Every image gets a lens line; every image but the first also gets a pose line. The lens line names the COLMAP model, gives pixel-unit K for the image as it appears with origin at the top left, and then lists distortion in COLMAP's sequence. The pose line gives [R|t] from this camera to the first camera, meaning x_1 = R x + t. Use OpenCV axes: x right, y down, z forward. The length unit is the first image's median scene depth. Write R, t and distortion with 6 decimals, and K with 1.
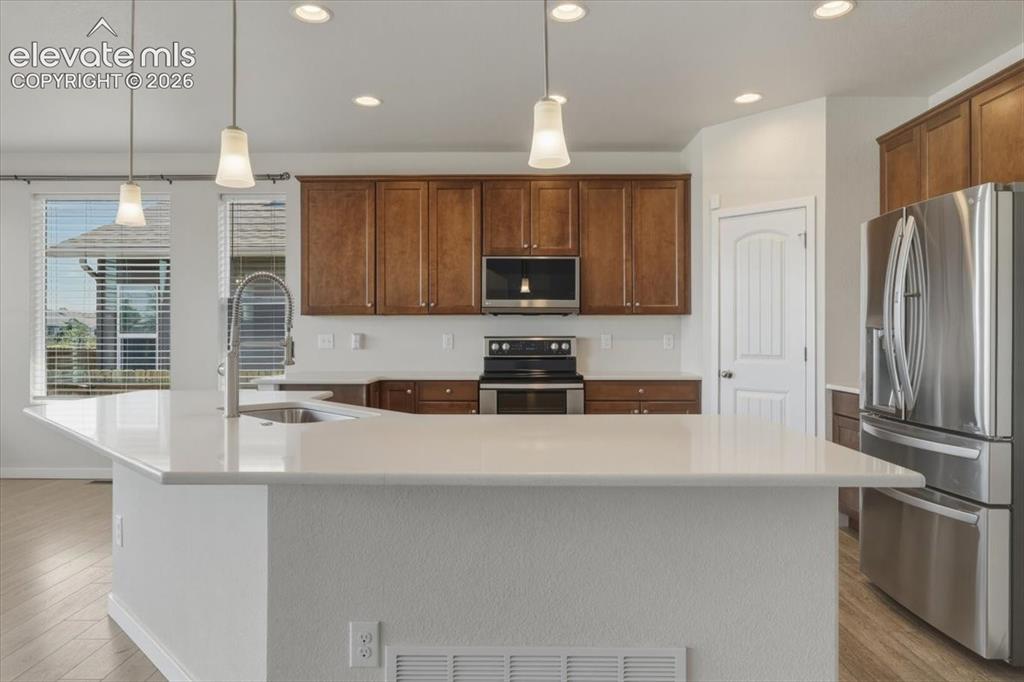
lens RADIAL K [[644.7, 0, 512.0], [0, 644.7, 341.0], [0, 0, 1]] dist [-0.042636, 0.001010]
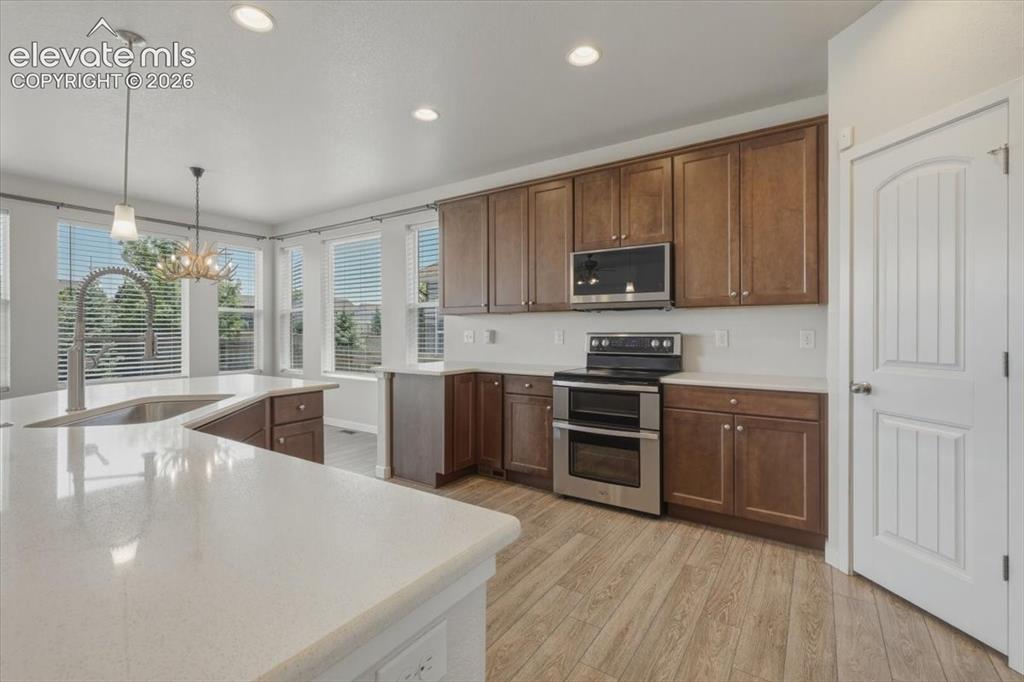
lens RADIAL K [[456.1, 0, 507.1], [0, 456.1, 336.1], [0, 0, 1]] dist [0.000304, -0.000037]
pose [[0.830331, 0.004658, -0.557251, 0.264089], [-0.005281, 0.999986, 0.000489, -0.001473], [0.557245, 0.002537, 0.830344, 0.352359]]
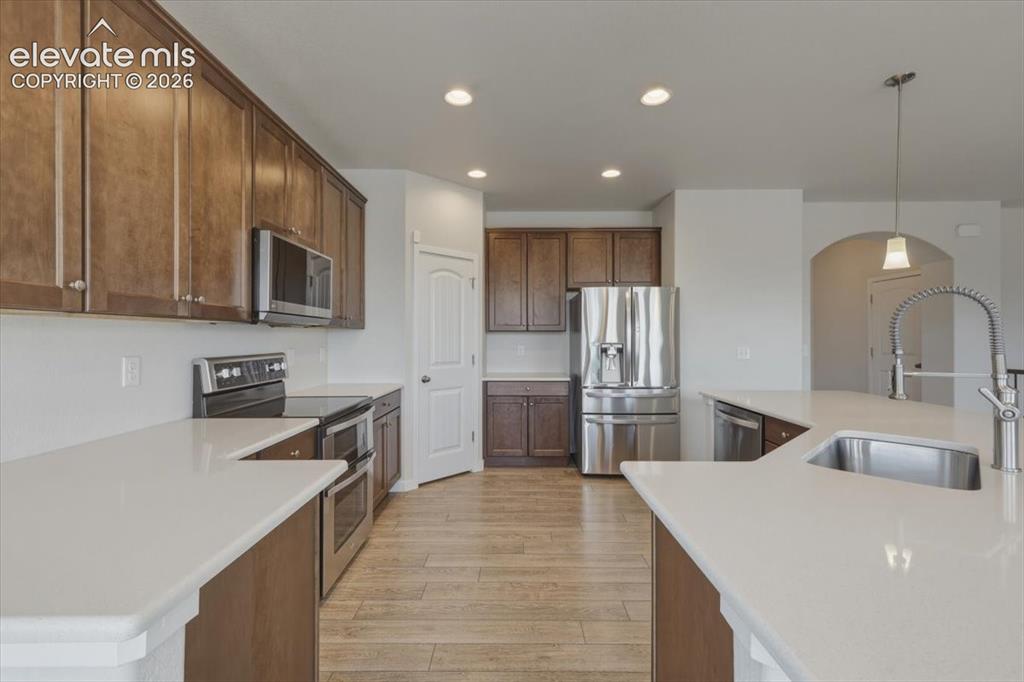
lens RADIAL K [[442.3, 0, 514.7], [0, 442.3, 337.9], [0, 0, 1]] dist [0.000521, 0.000045]
pose [[-0.007863, 0.001326, 0.999968, -0.472061], [0.010432, 0.999945, -0.001244, -0.022960], [-0.999915, 0.010422, -0.007876, 0.754364]]
